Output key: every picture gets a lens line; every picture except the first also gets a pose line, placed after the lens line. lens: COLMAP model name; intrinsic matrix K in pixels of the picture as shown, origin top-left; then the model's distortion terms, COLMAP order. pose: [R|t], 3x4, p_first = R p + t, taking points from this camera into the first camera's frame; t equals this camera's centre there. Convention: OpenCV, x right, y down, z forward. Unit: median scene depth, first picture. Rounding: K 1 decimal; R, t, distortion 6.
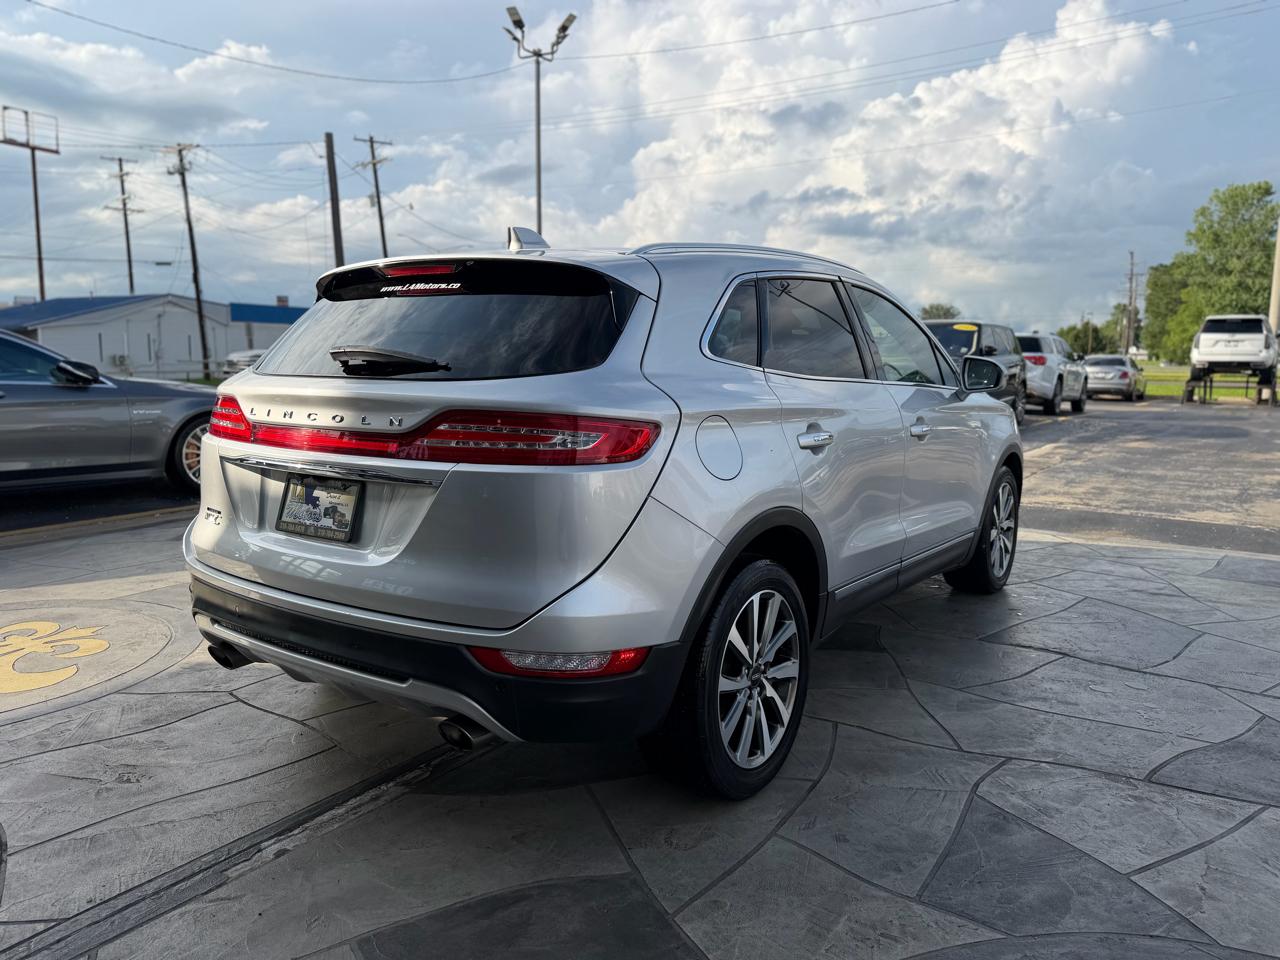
lens RADIAL K [[900.6, 0, 644.3], [0, 900.6, 473.9], [0, 0, 1]] dist [0.040520, -0.053320]
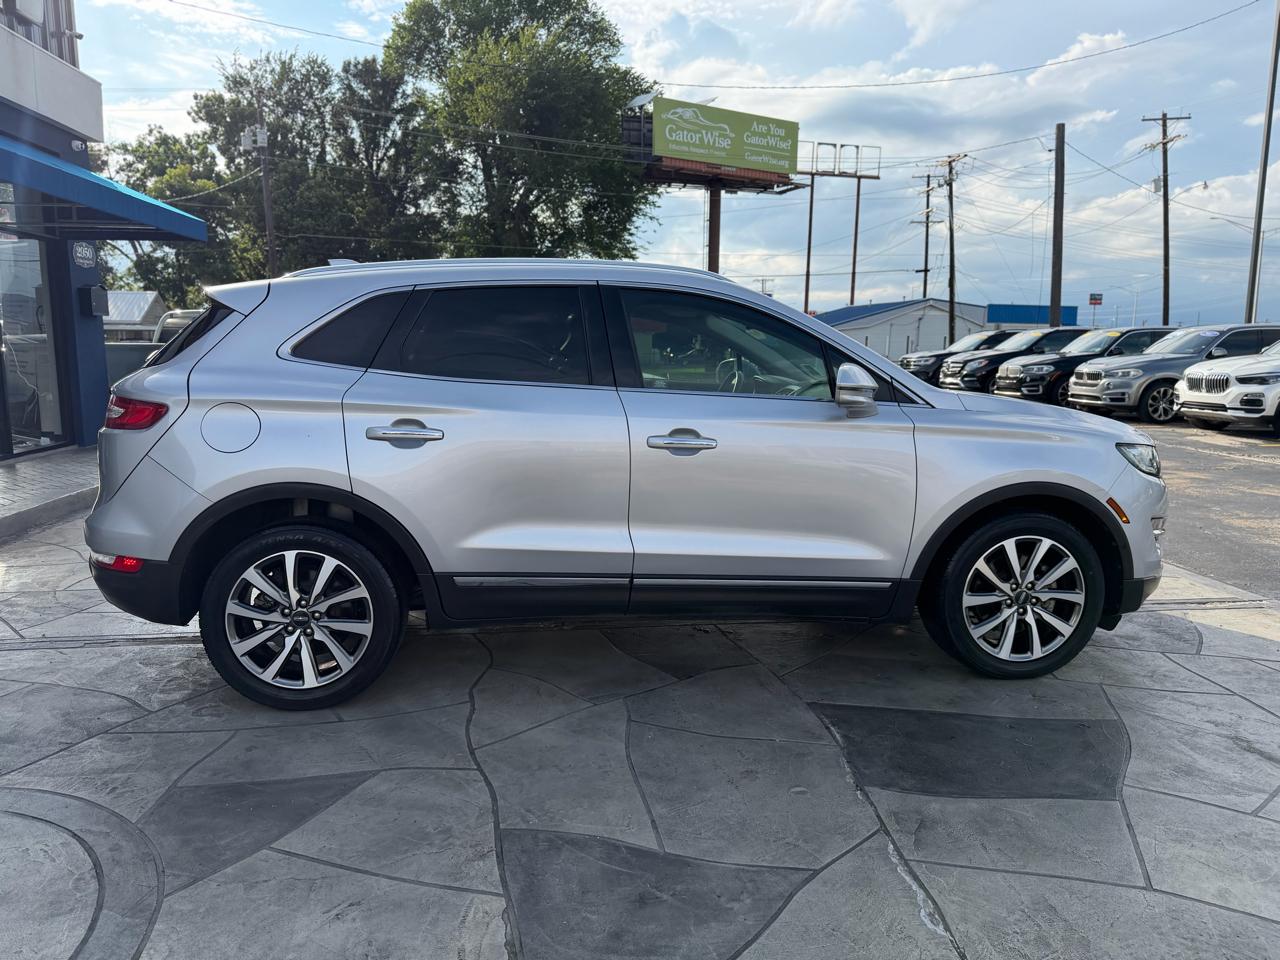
lens RADIAL K [[900.6, 0, 638.3], [0, 900.6, 491.0], [0, 0, 1]] dist [0.040520, -0.053320]
pose [[0.661606, 0.118840, -0.740375, 0.103868], [-0.105498, 0.992293, 0.065003, -0.006123], [0.742393, 0.035101, 0.669044, 0.040052]]
